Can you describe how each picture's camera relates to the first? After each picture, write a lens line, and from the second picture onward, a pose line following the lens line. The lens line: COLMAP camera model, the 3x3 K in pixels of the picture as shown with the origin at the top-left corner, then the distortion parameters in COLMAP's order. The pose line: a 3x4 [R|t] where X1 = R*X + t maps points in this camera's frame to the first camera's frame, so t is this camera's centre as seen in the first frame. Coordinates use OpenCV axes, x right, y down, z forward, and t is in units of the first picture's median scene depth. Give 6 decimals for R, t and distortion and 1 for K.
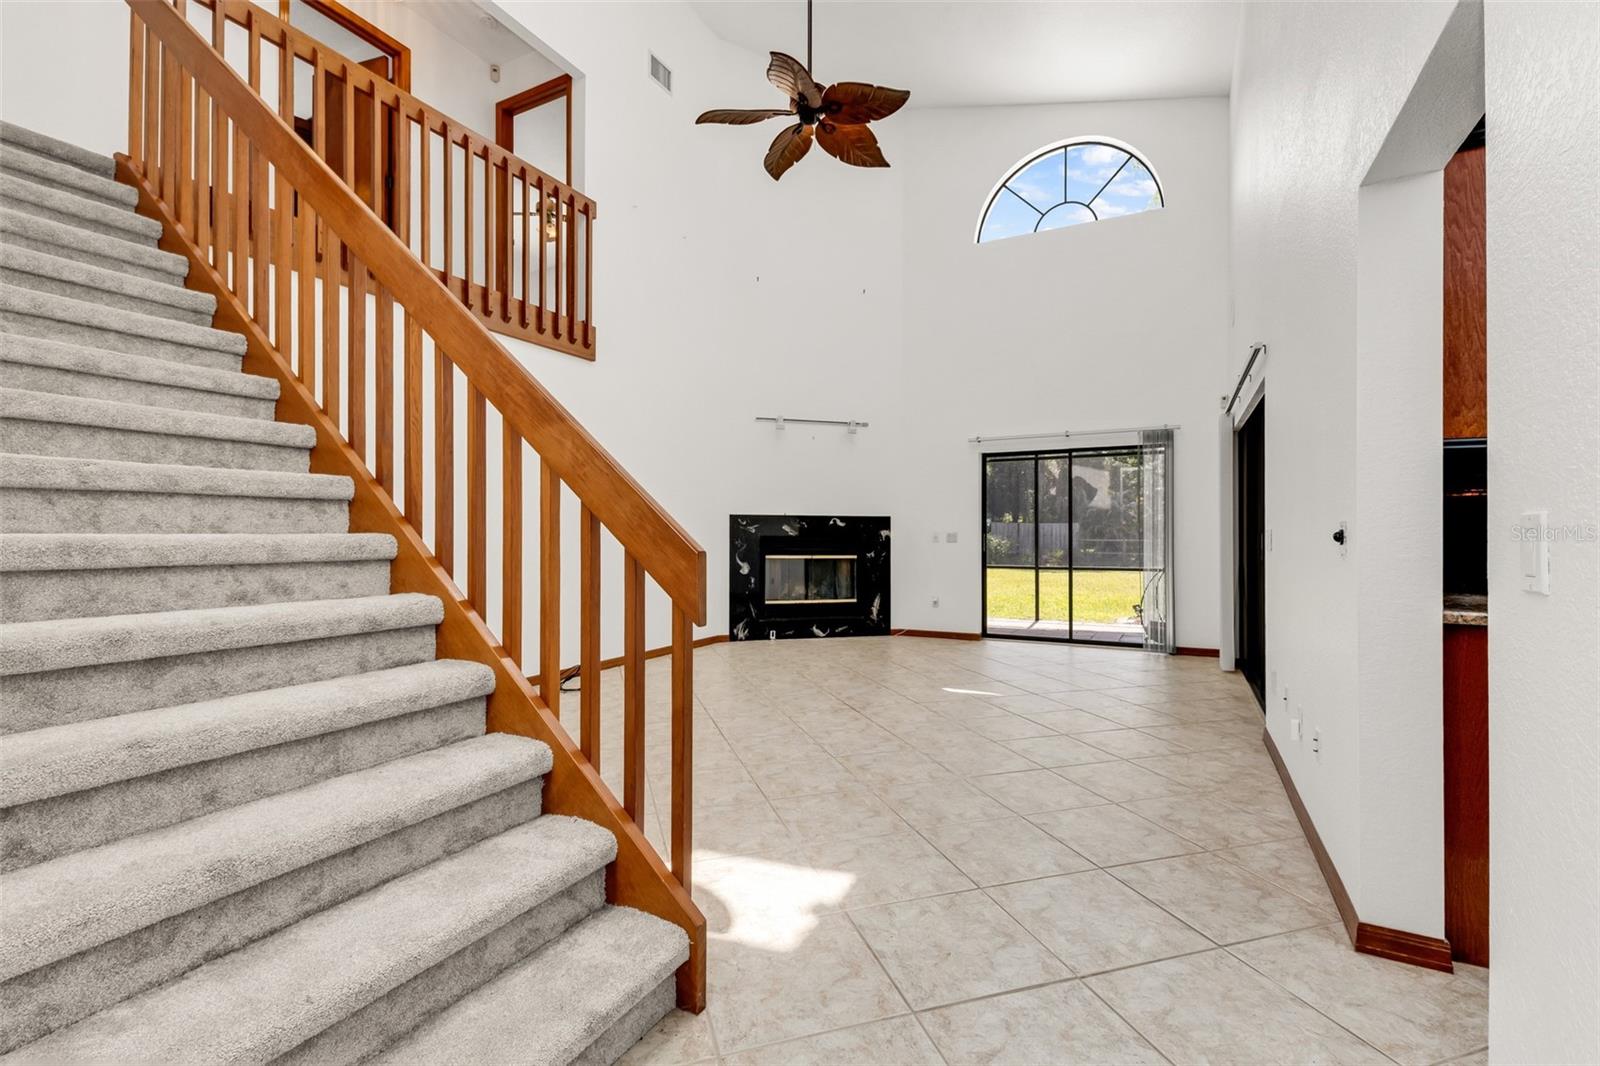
lens RADIAL K [[703.1, 0, 811.3], [0, 703.1, 533.0], [0, 0, 1]] dist [0.007141, 0.000254]
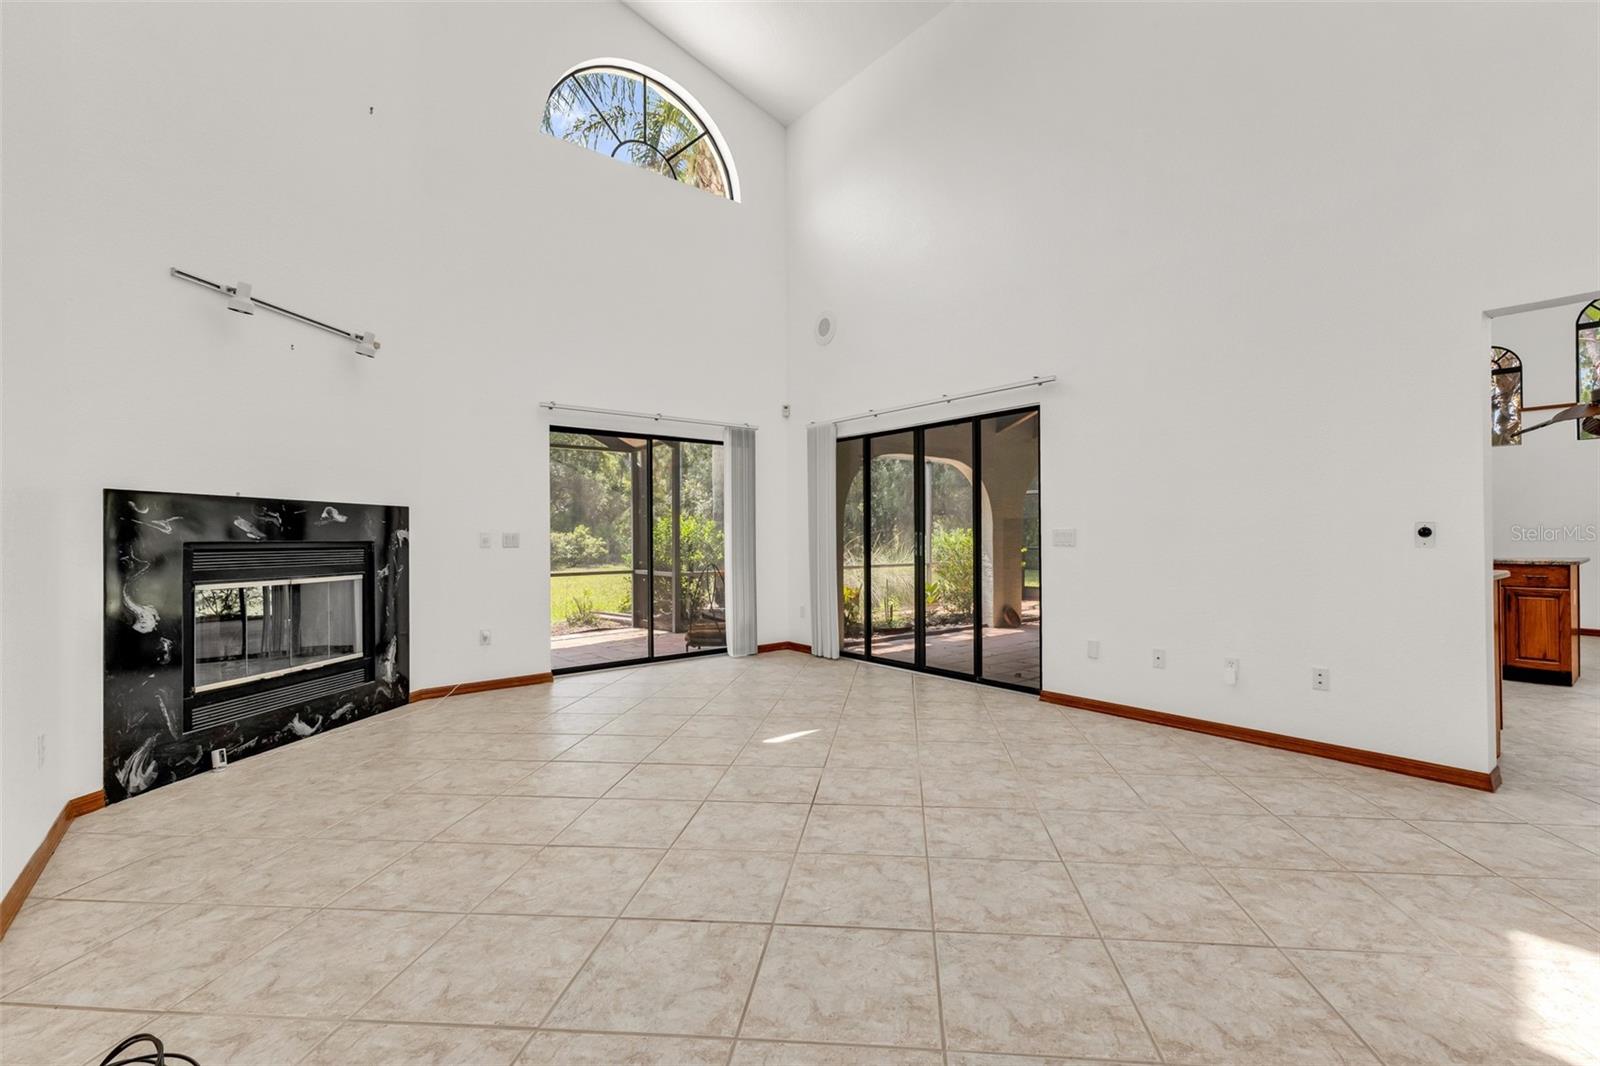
lens RADIAL K [[703.1, 0, 858.3], [0, 703.1, 522.2], [0, 0, 1]] dist [0.007141, 0.000254]
pose [[0.386650, 0.012295, 0.922145, -0.311666], [0.005674, 0.999860, -0.015710, 0.001421], [-0.922209, 0.011306, 0.386526, 0.426200]]
